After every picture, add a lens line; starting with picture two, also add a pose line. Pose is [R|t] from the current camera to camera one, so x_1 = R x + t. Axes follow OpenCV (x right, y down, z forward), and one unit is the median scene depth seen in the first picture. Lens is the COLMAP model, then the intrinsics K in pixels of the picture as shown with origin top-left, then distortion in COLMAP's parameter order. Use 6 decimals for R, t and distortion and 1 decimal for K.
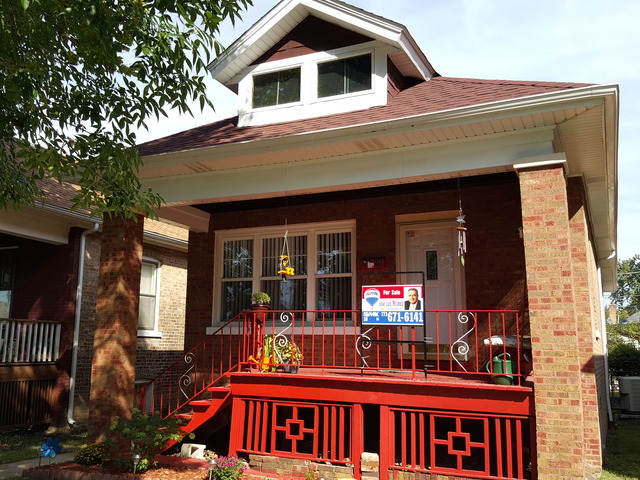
lens RADIAL K [[595.5, 0, 299.0], [0, 595.5, 238.4], [0, 0, 1]] dist [0.137367, -0.236190]
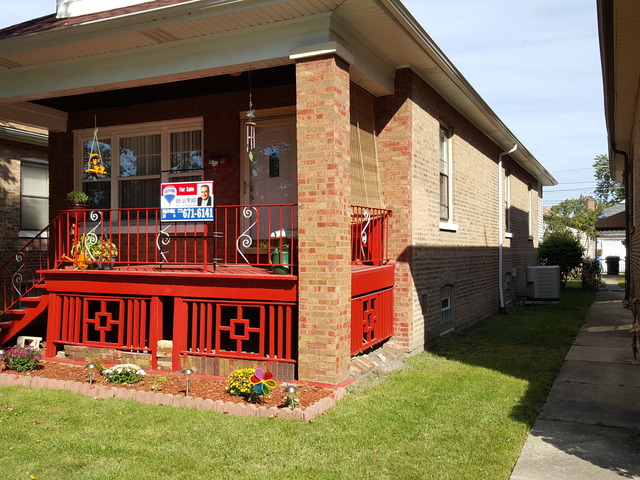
lens RADIAL K [[595.5, 0, 299.0], [0, 595.5, 238.4], [0, 0, 1]] dist [0.137367, -0.236190]
pose [[0.999809, -0.019333, -0.002789, 0.351088], [0.019528, 0.986070, 0.165182, 0.009107], [-0.000443, -0.165205, 0.986259, -0.009357]]
